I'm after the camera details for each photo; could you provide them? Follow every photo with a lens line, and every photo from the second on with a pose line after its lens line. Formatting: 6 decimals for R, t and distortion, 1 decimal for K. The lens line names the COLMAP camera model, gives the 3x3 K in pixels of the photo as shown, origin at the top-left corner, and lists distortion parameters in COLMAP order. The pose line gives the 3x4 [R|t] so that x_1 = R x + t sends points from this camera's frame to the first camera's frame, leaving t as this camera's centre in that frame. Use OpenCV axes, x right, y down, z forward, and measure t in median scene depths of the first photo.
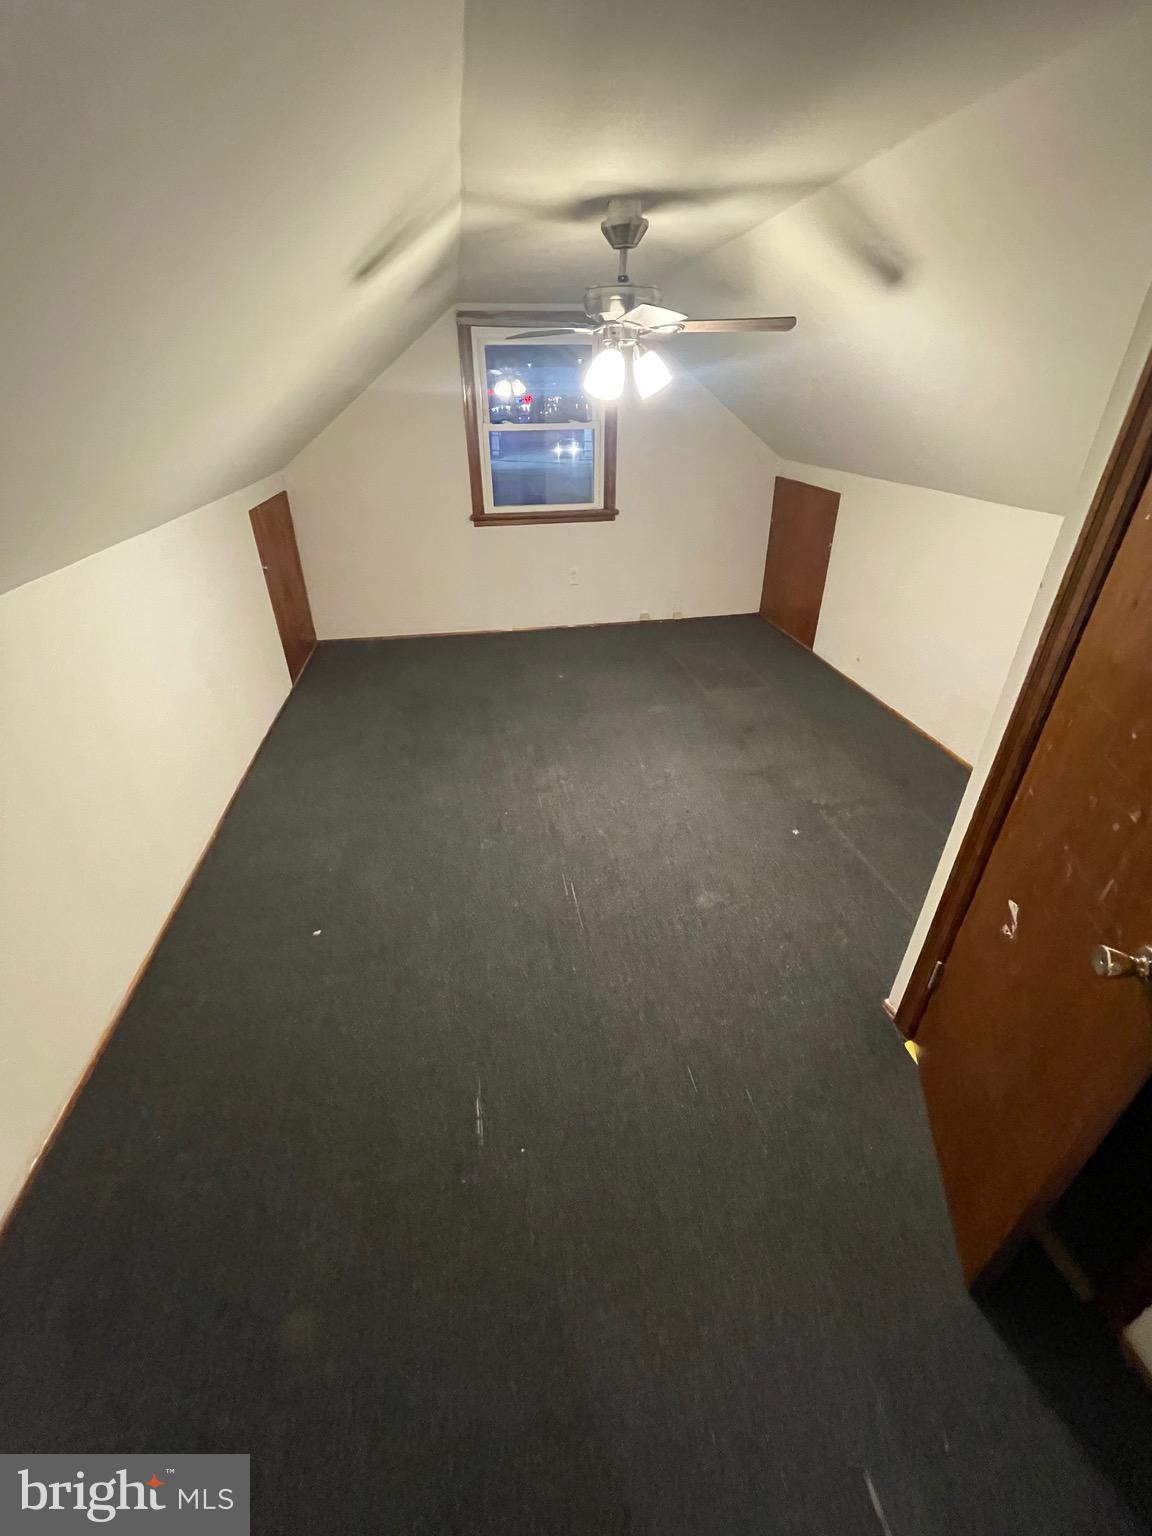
lens RADIAL K [[618.2, 0, 573.5], [0, 618.2, 761.0], [0, 0, 1]] dist [-0.001970, 0.000357]
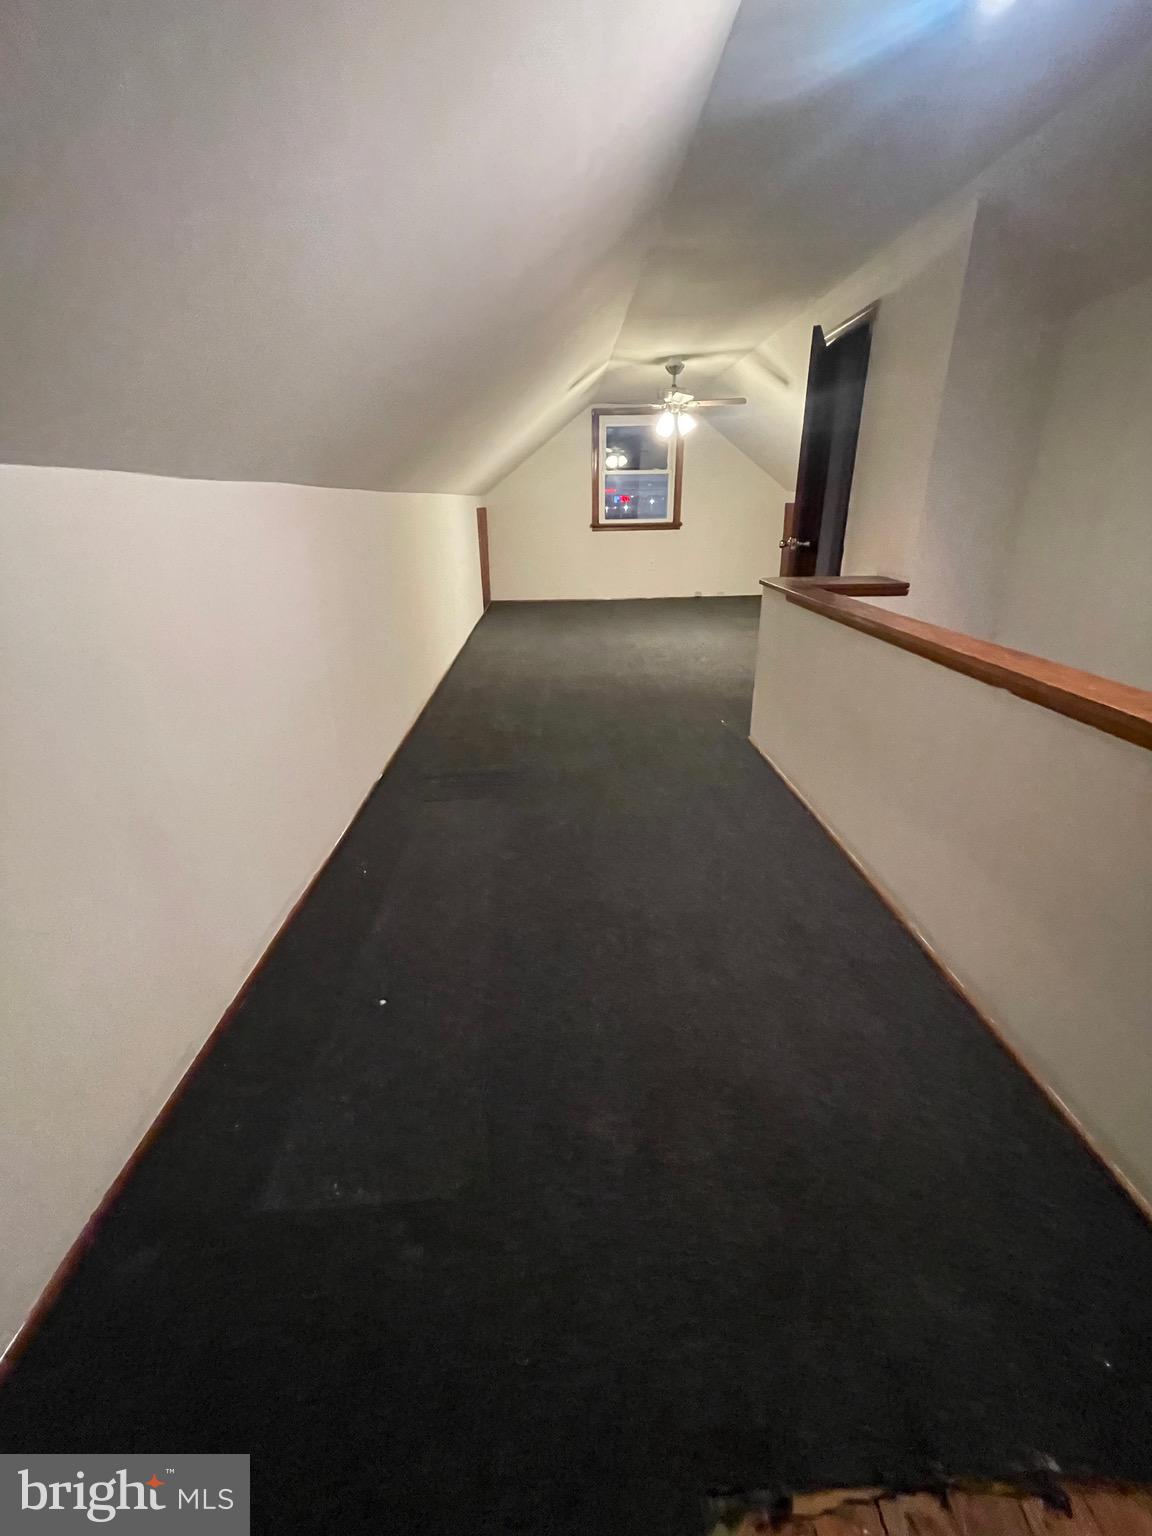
lens RADIAL K [[618.2, 0, 573.5], [0, 618.2, 761.0], [0, 0, 1]] dist [-0.001970, 0.000357]
pose [[0.989975, 0.054644, -0.130244, 0.064783], [-0.071822, 0.988767, -0.131077, 0.780942], [0.121618, 0.139118, 0.982779, -0.937439]]
